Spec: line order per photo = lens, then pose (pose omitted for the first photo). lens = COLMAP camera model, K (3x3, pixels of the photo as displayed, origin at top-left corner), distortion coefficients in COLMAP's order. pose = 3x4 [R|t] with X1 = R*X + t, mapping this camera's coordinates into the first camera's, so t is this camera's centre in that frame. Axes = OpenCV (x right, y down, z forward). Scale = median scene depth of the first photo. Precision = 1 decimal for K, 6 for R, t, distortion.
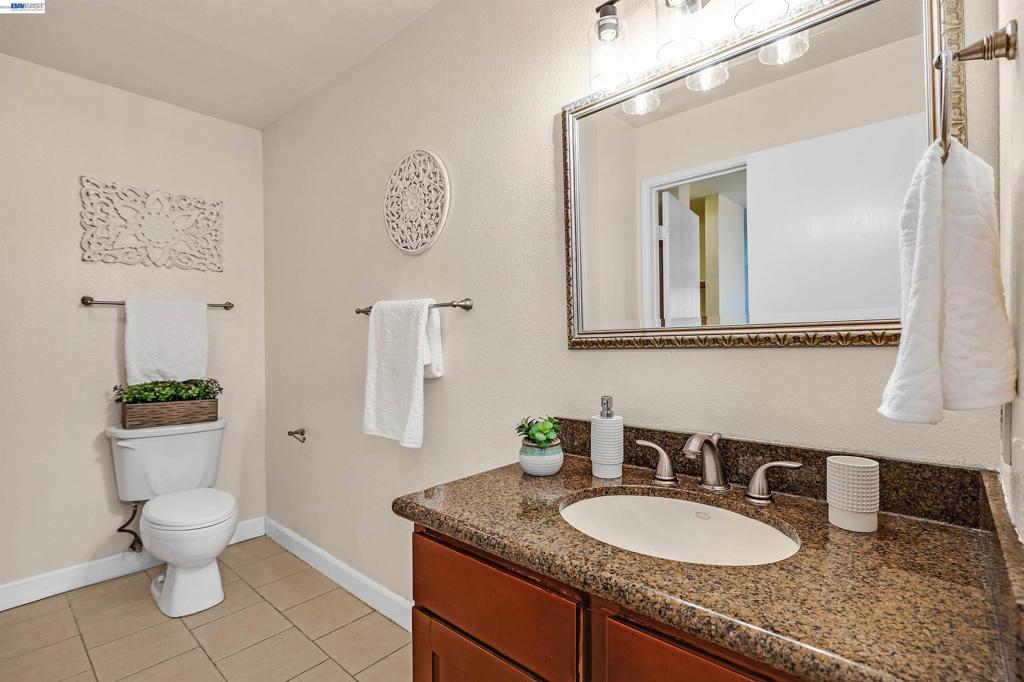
lens RADIAL K [[487.6, 0, 519.5], [0, 487.6, 343.5], [0, 0, 1]] dist [-0.008234, 0.003901]
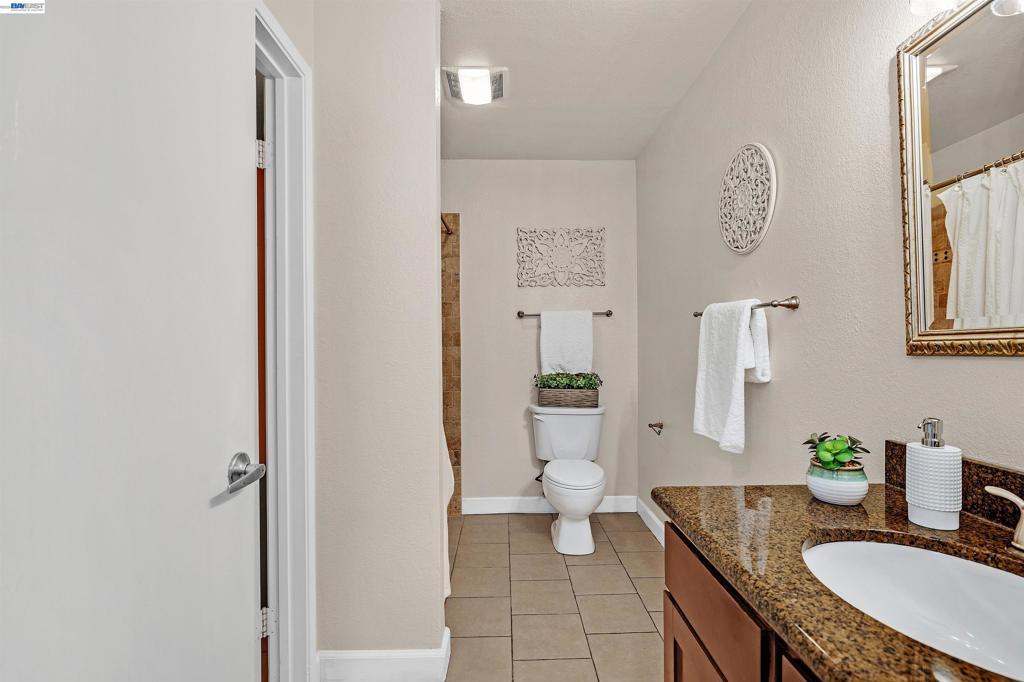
lens RADIAL K [[487.6, 0, 510.1], [0, 487.6, 343.9], [0, 0, 1]] dist [-0.008234, 0.003901]
pose [[0.675868, 0.004270, -0.737010, 0.178349], [-0.005132, 0.999986, 0.001088, -0.002736], [0.737005, 0.003047, 0.675881, 0.008218]]
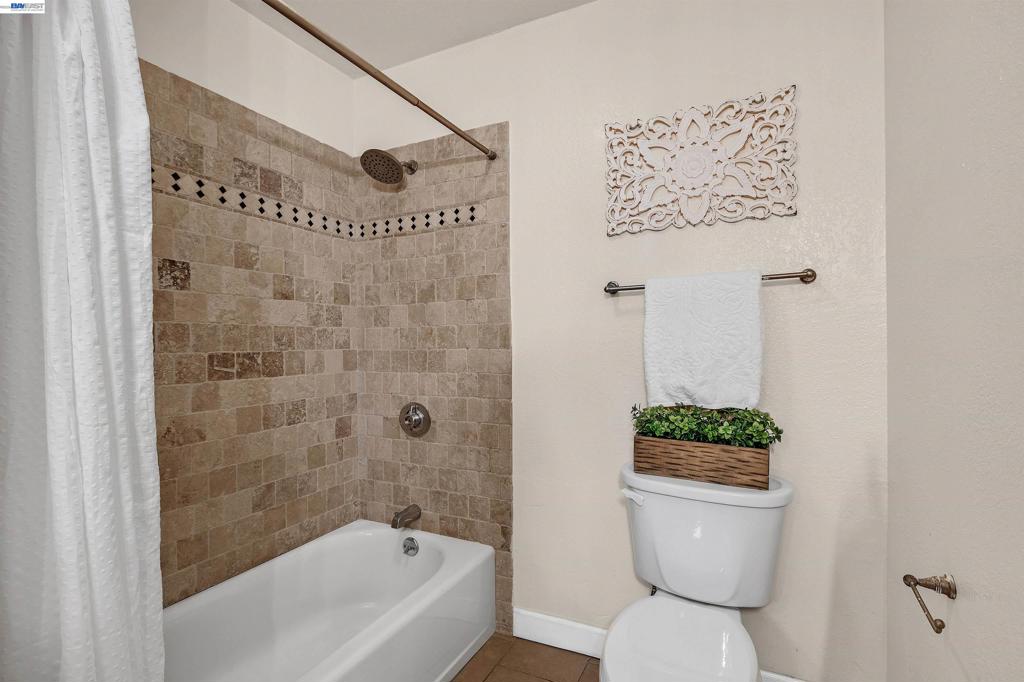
lens RADIAL K [[487.6, 0, 508.0], [0, 487.6, 344.0], [0, 0, 1]] dist [-0.008234, 0.003901]
pose [[0.258302, 0.002760, -0.966060, -0.239959], [-0.006153, 0.999980, 0.001212, -0.001384], [0.966045, 0.005632, 0.258314, 0.781156]]
